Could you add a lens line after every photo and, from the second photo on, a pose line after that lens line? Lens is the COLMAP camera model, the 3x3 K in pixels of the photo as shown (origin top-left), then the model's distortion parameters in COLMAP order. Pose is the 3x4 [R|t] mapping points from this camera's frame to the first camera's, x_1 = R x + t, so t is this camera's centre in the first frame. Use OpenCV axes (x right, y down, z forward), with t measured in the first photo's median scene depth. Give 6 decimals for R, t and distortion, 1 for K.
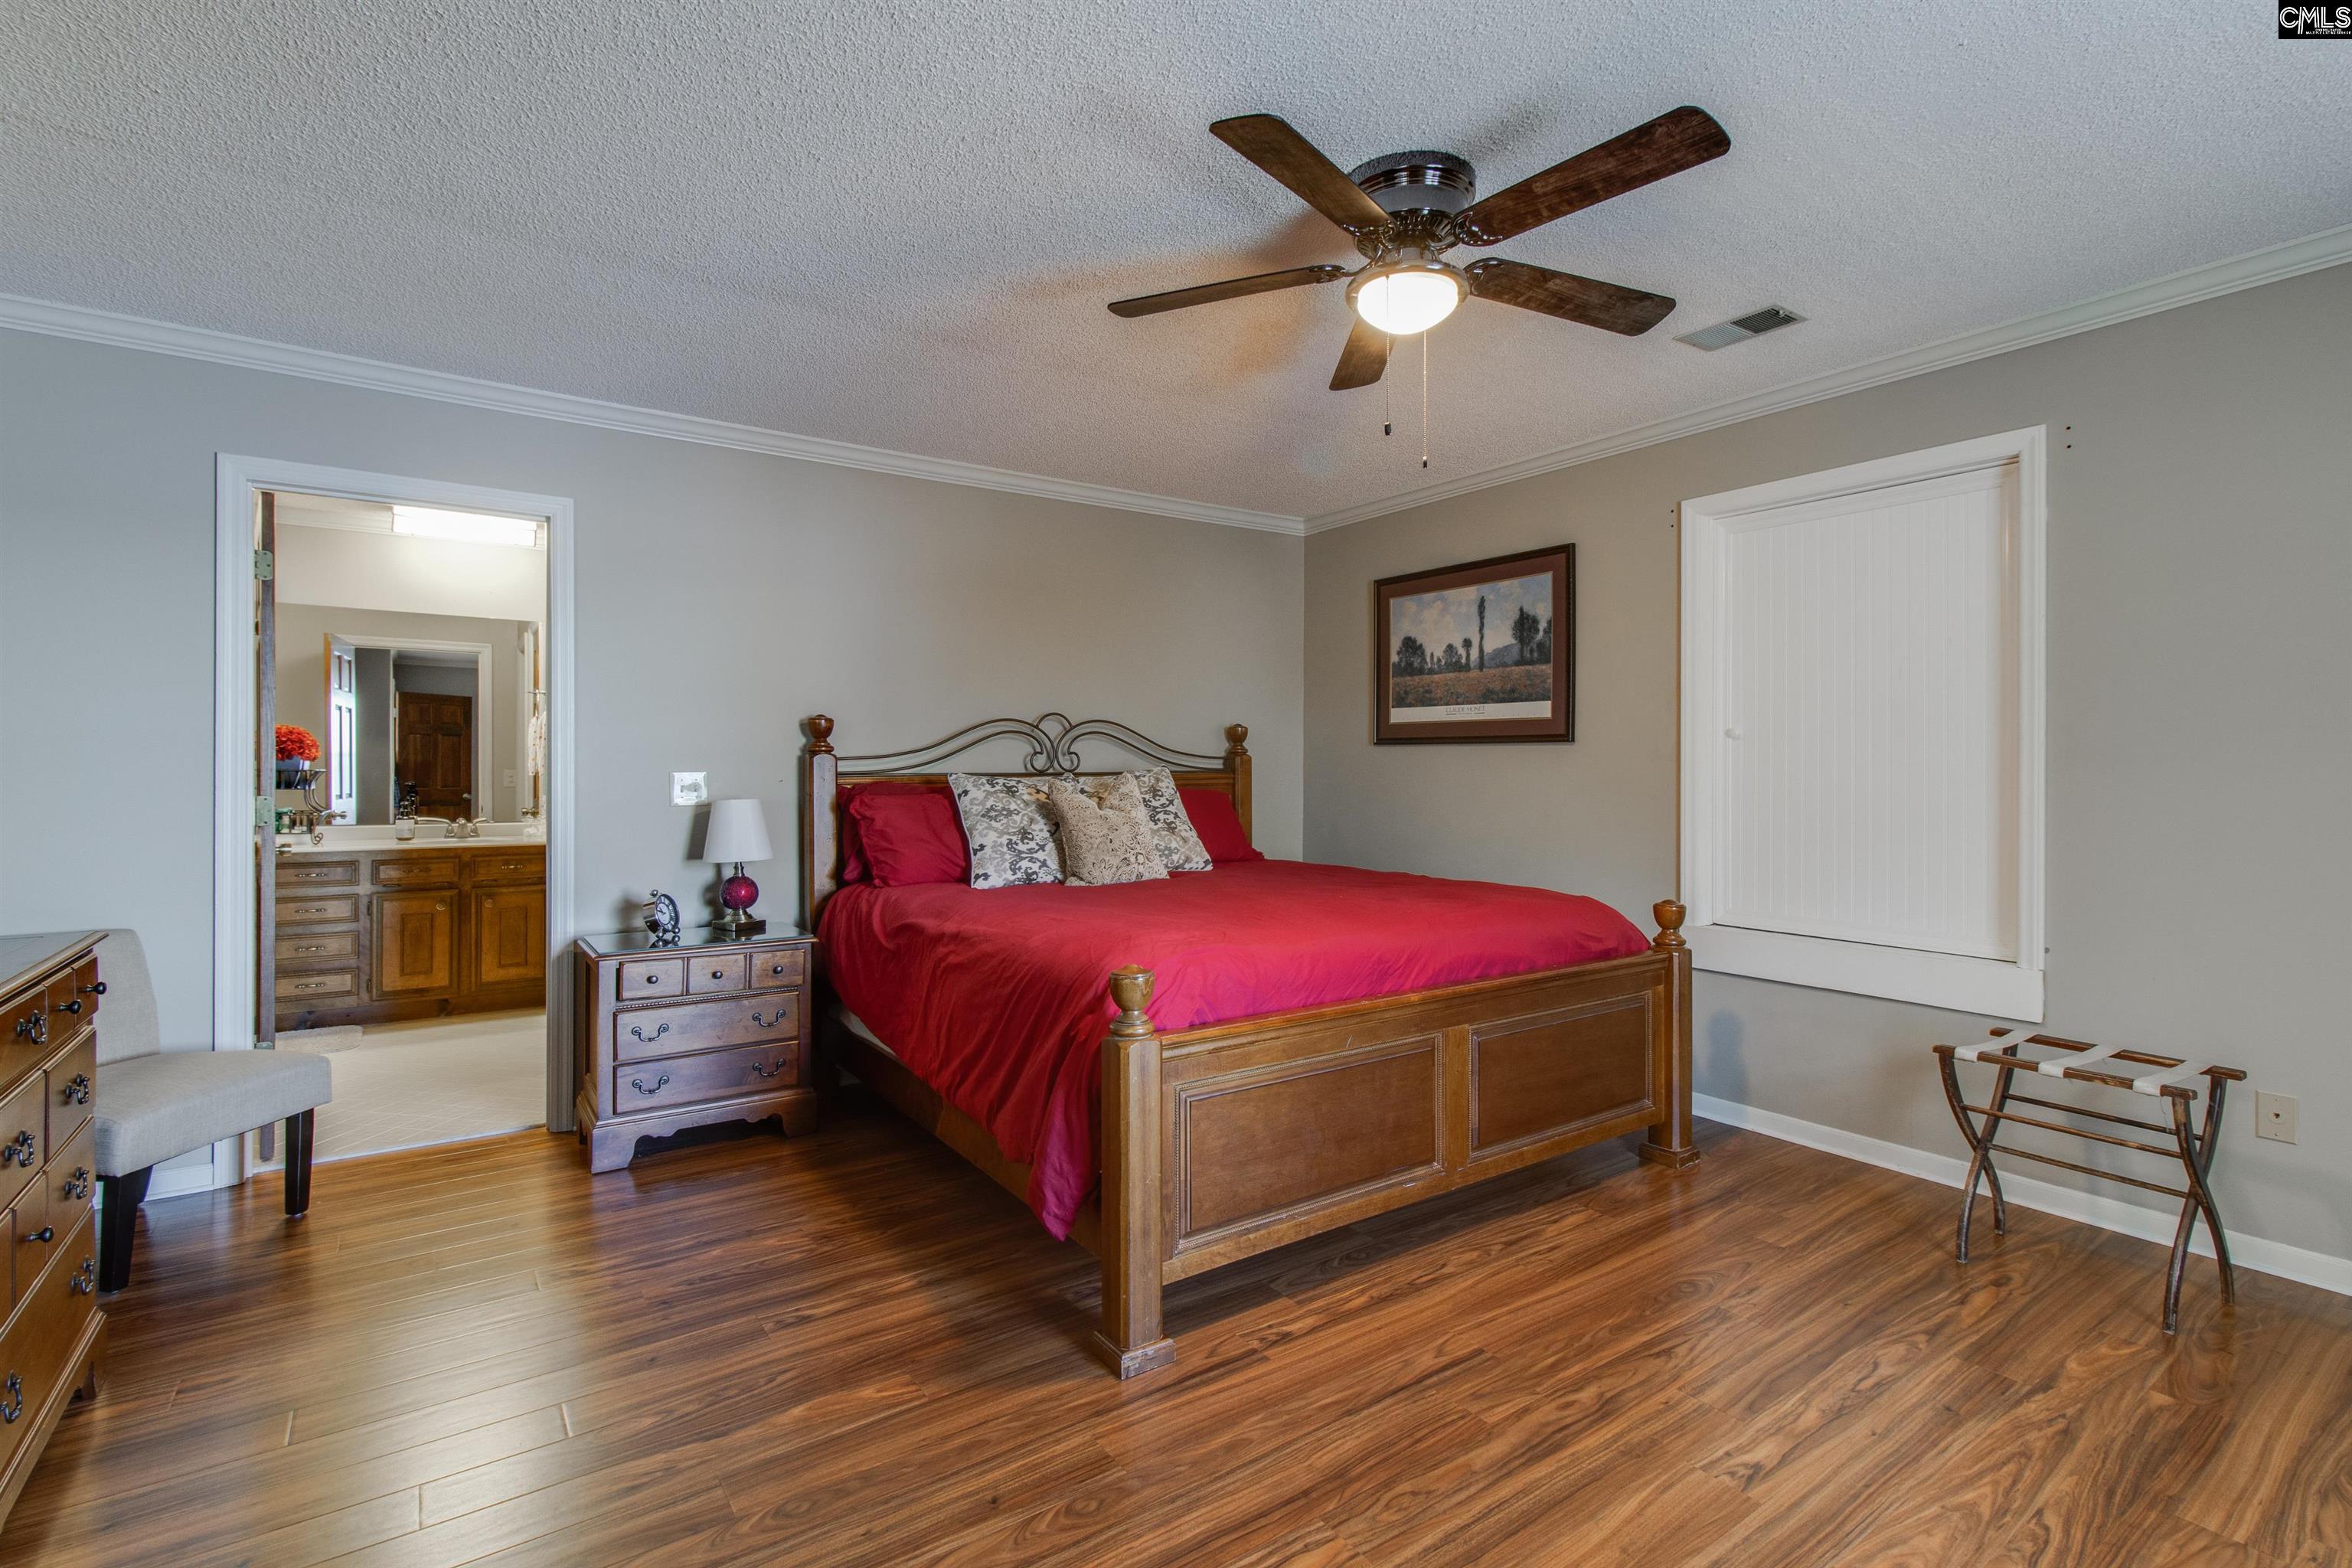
lens RADIAL K [[1091.1, 0, 1183.5], [0, 1091.1, 773.3], [0, 0, 1]] dist [0.002091, 0.000243]
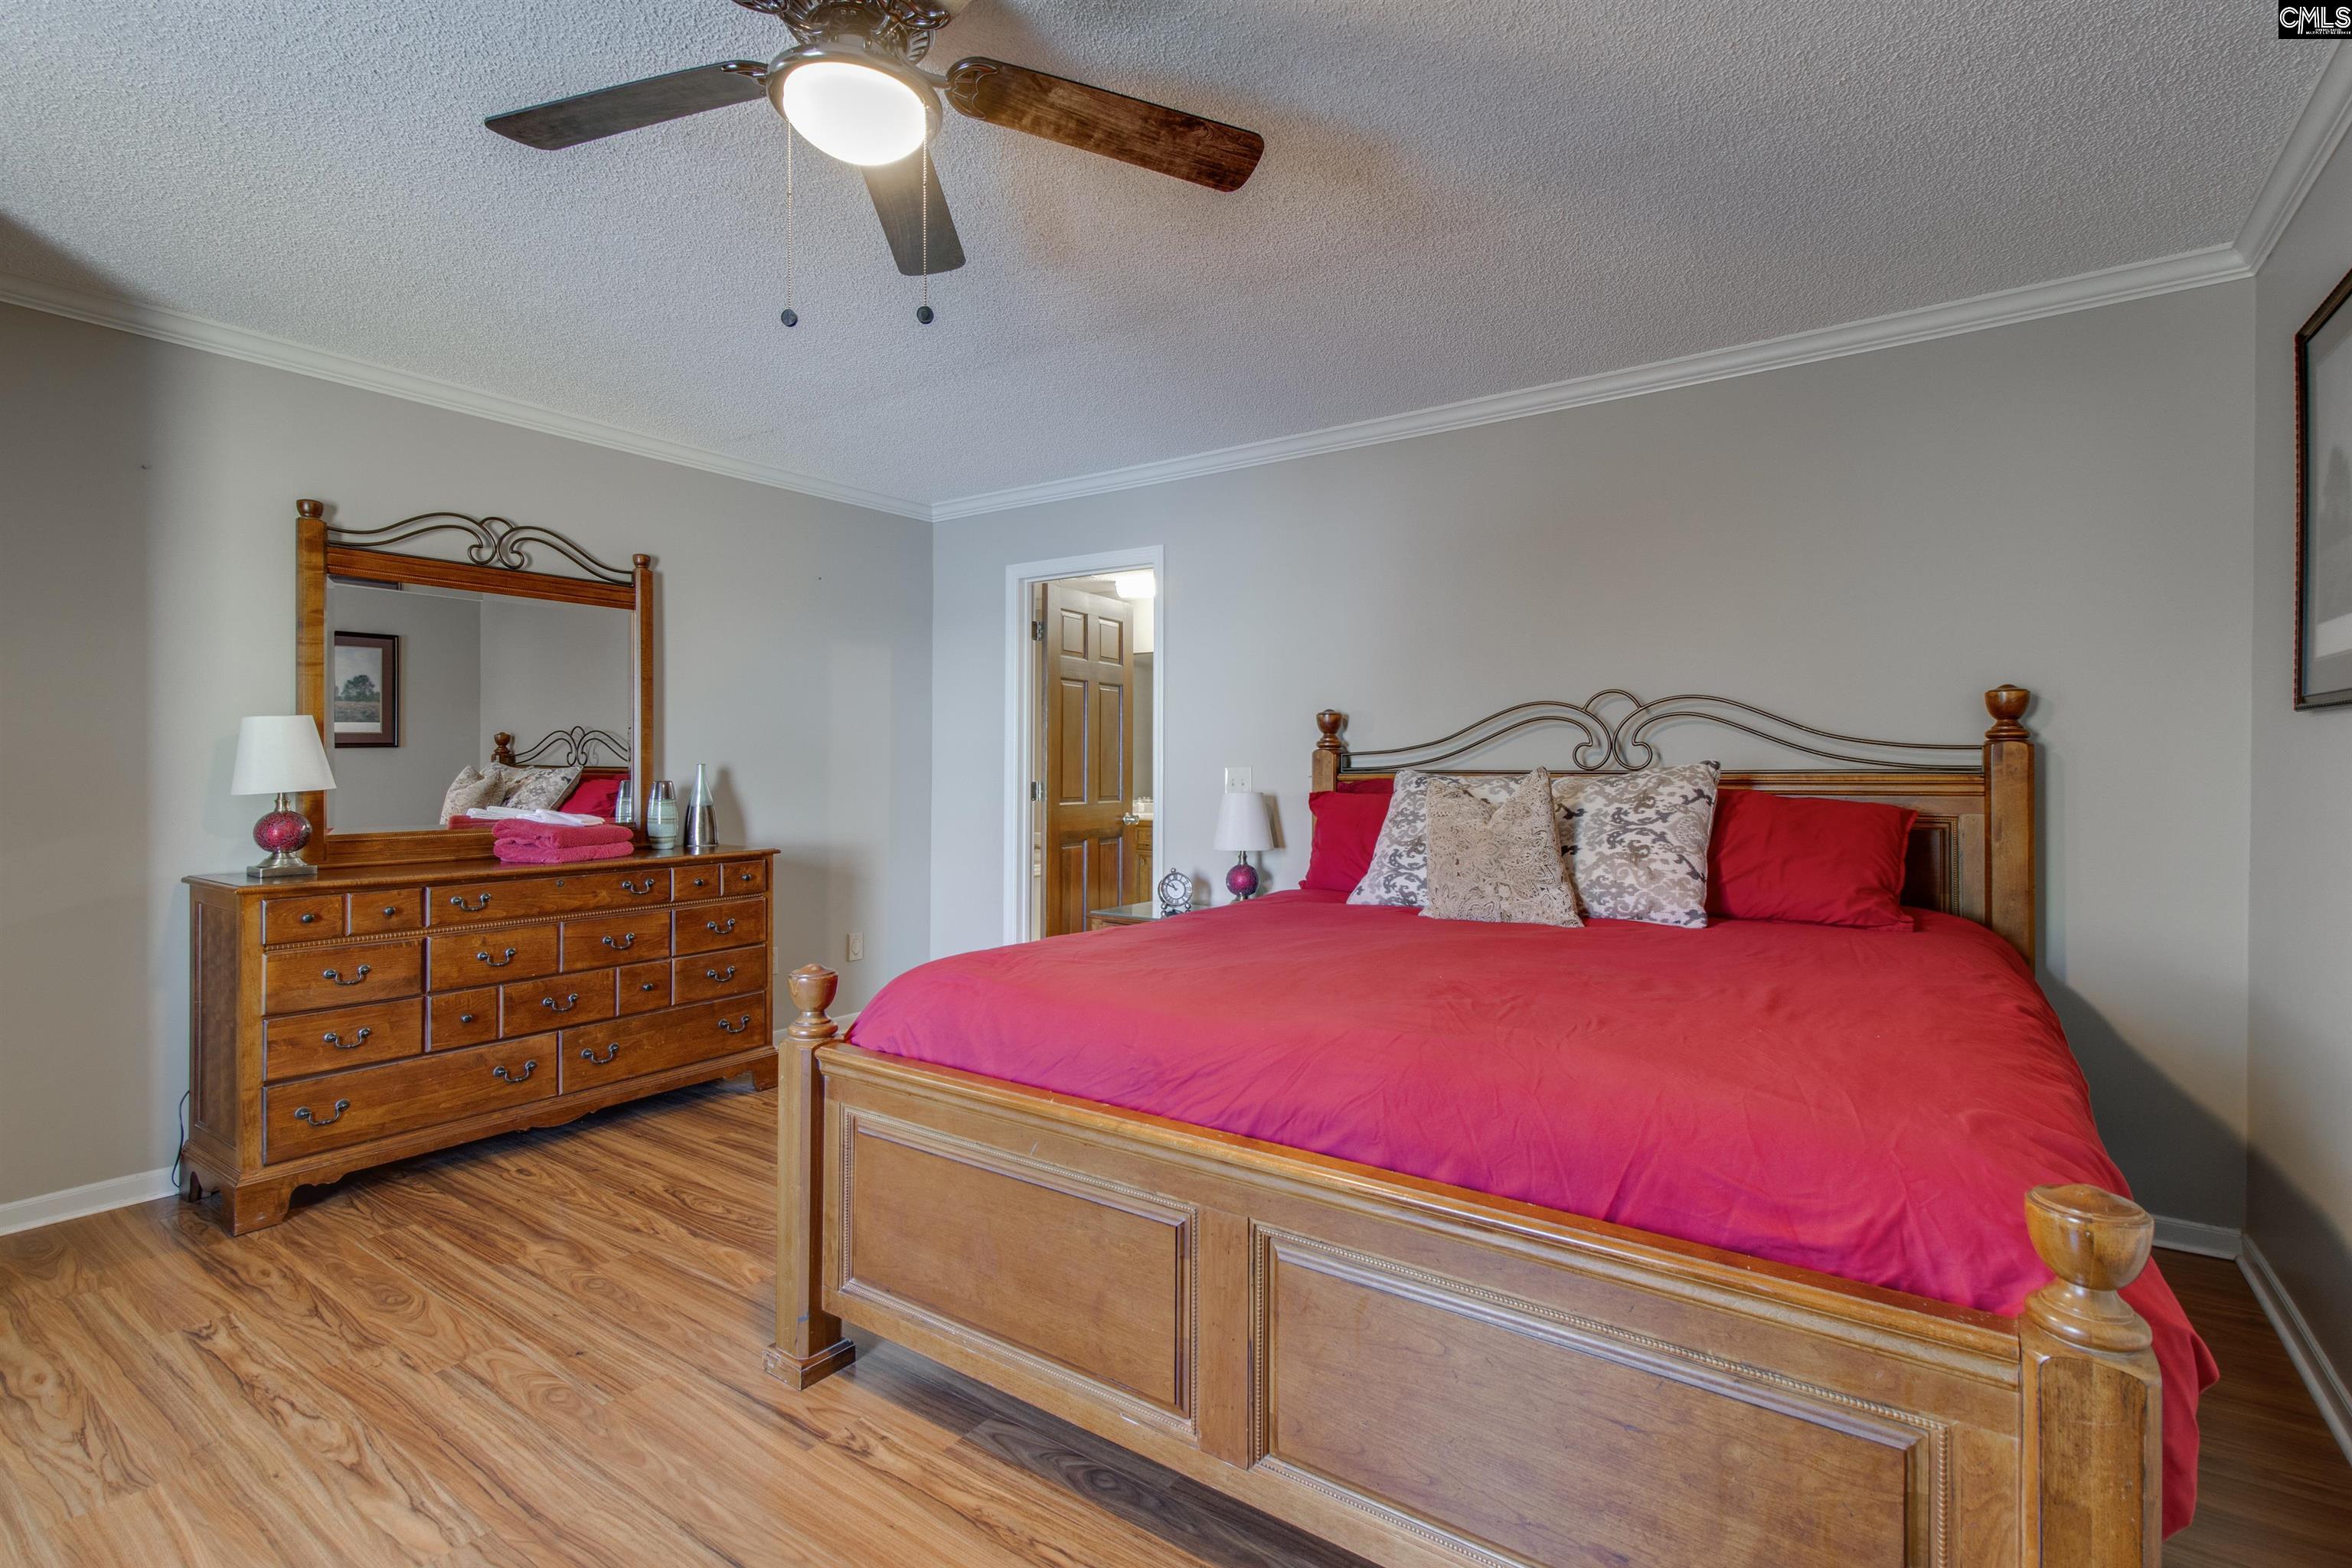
lens RADIAL K [[1091.1, 0, 1183.3], [0, 1091.1, 769.9], [0, 0, 1]] dist [0.002091, 0.000243]
pose [[0.339648, 0.005445, -0.940537, 0.565435], [-0.007114, 0.999970, 0.003220, -0.001781], [0.940526, 0.005597, 0.339676, 0.565304]]
